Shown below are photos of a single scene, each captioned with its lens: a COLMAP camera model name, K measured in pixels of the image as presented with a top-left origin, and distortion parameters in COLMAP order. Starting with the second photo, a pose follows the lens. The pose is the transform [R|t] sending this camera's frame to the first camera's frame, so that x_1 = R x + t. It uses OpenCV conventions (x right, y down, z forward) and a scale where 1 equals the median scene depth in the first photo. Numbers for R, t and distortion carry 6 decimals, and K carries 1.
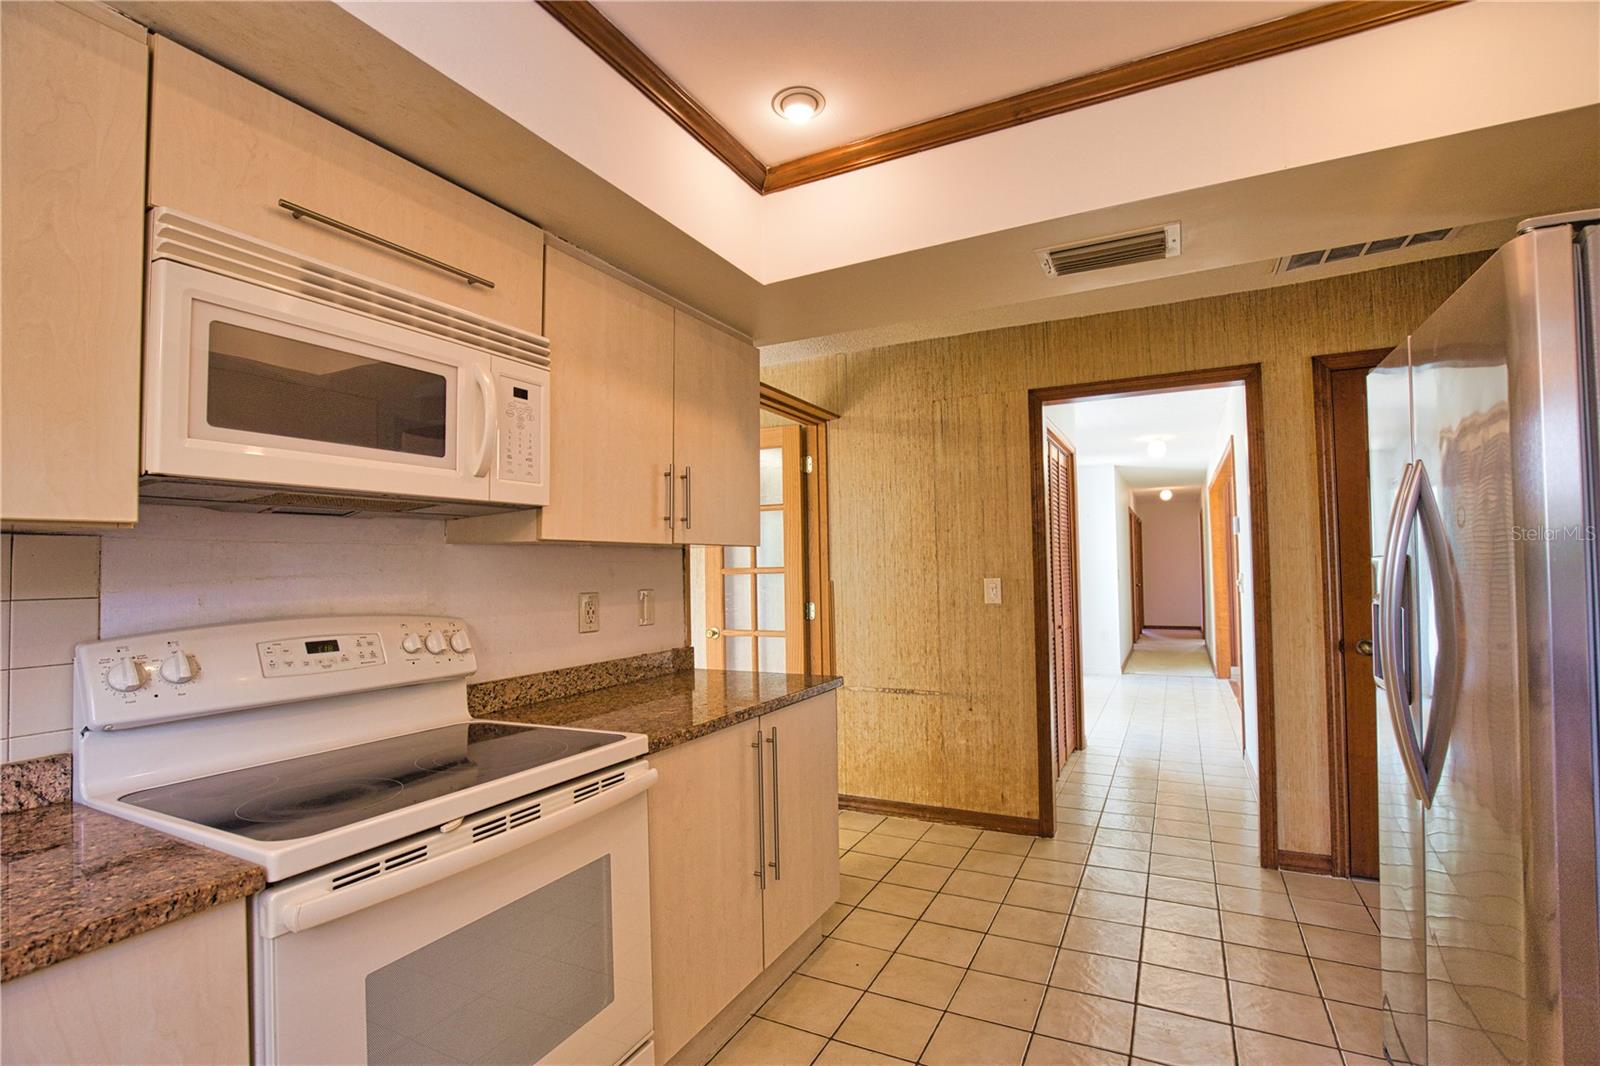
lens RADIAL K [[729.1, 0, 806.5], [0, 729.1, 539.4], [0, 0, 1]] dist [-0.041054, 0.009748]
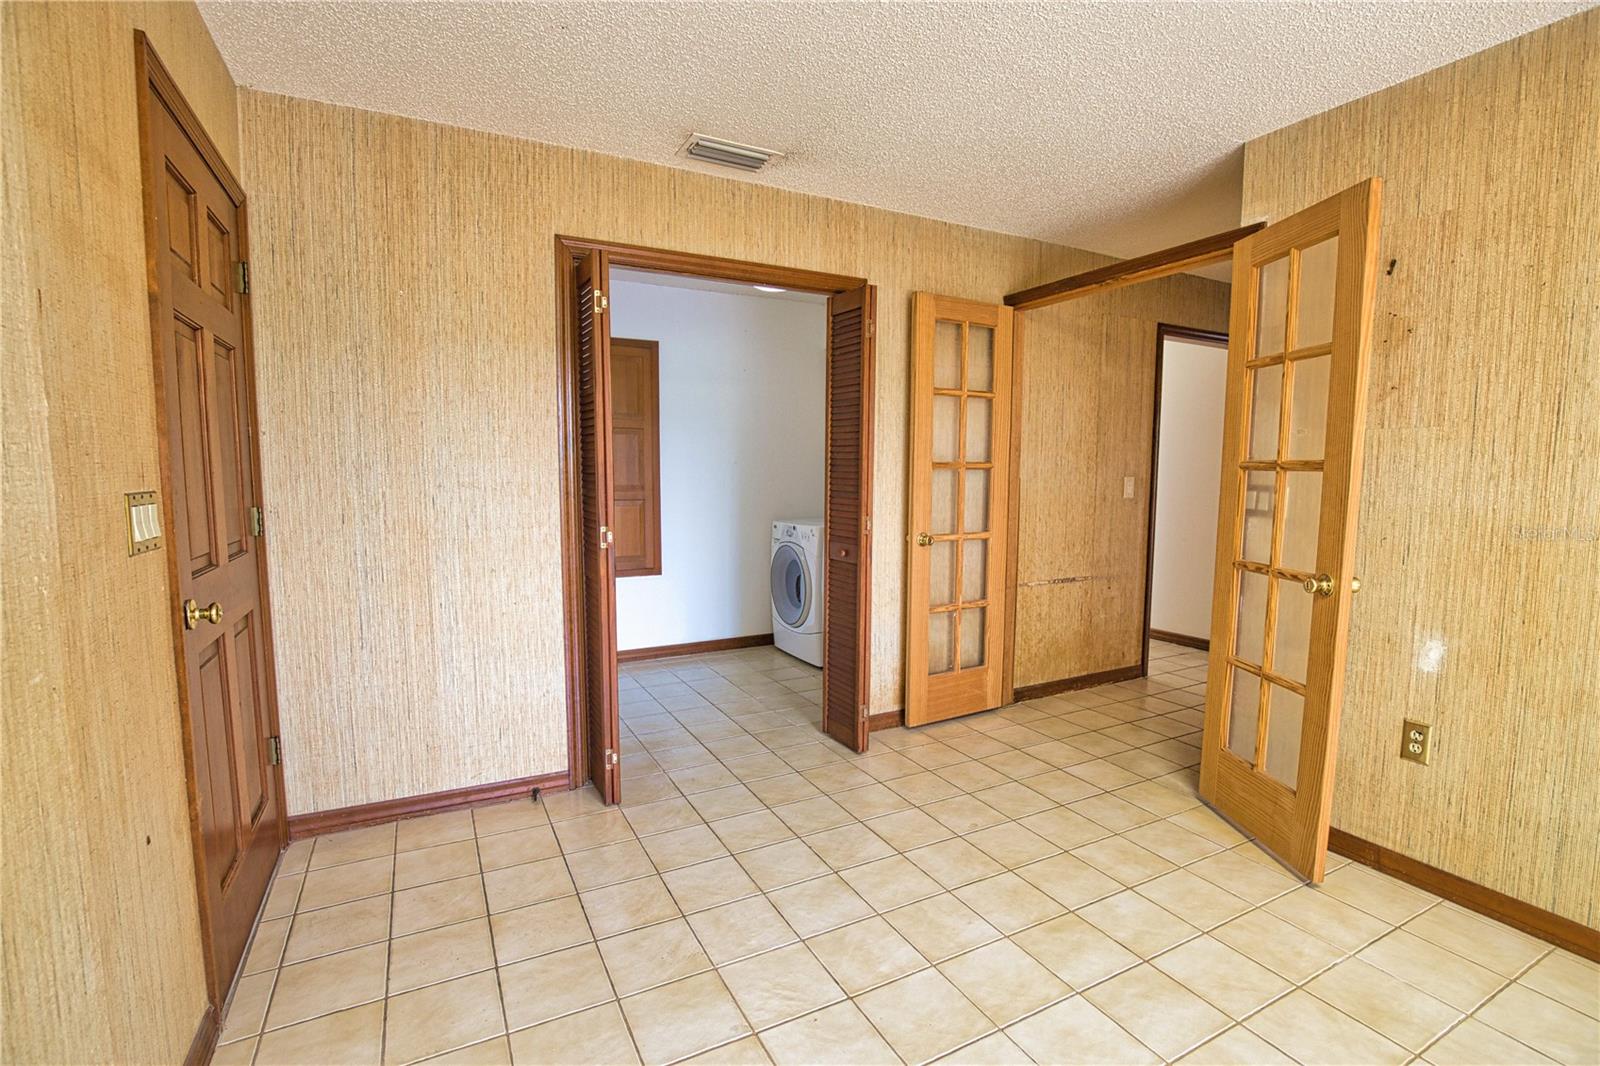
lens RADIAL K [[729.1, 0, 806.5], [0, 729.1, 539.4], [0, 0, 1]] dist [-0.041054, 0.009748]
pose [[0.579344, -0.060295, 0.812850, -1.005828], [-0.048699, 0.992918, 0.108362, 0.051211], [-0.813627, -0.102364, 0.572304, 0.726213]]
